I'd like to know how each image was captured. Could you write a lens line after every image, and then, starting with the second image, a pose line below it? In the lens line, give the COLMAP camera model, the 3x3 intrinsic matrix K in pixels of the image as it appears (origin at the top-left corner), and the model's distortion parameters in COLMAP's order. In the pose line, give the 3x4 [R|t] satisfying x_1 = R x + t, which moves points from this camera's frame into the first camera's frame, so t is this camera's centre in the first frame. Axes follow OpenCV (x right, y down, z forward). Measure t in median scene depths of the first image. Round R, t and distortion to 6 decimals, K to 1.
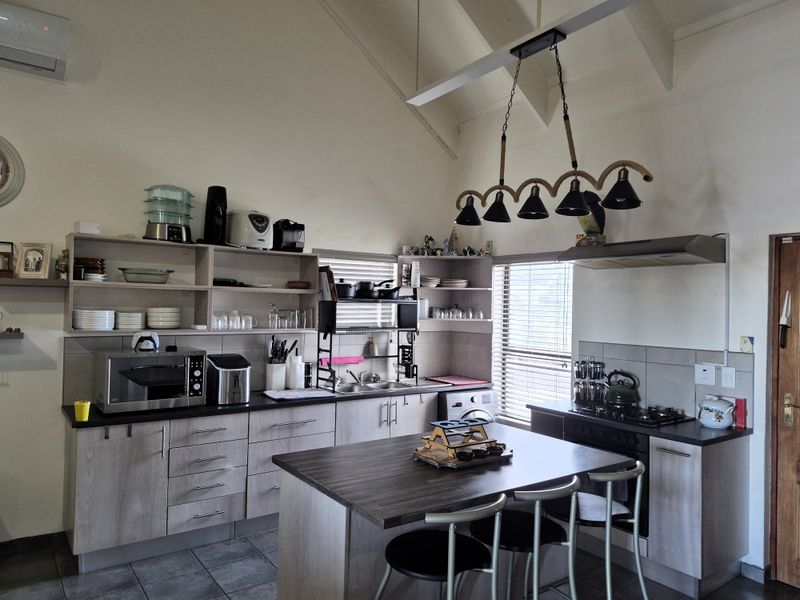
lens RADIAL K [[547.3, 0, 400.0], [0, 547.3, 300.0], [0, 0, 1]] dist [-0.001879, -0.001017]
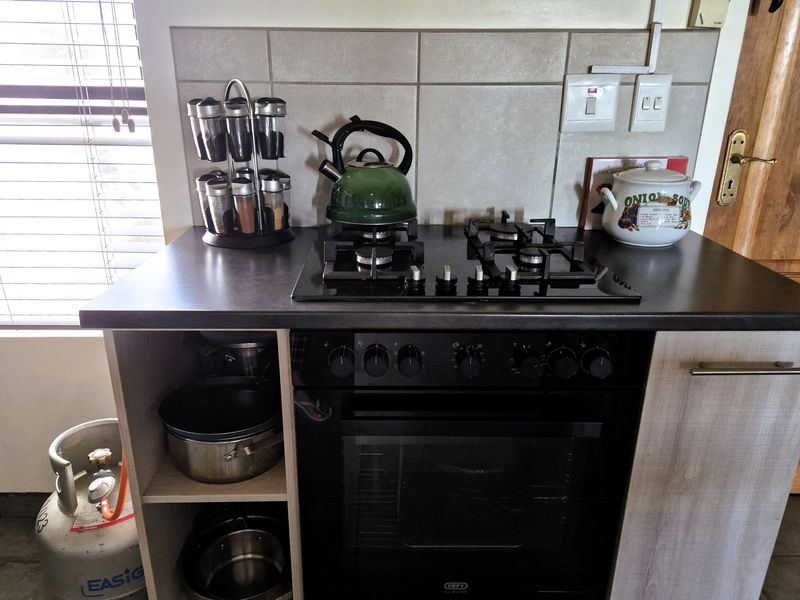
lens RADIAL K [[604.6, 0, 400.0], [0, 604.6, 300.0], [0, 0, 1]] dist [0.033770, -0.001482]
pose [[0.573092, -0.301803, 0.761893, 0.141866], [-0.001897, 0.929223, 0.369513, 0.112858], [-0.819489, -0.213211, 0.531958, 0.897827]]
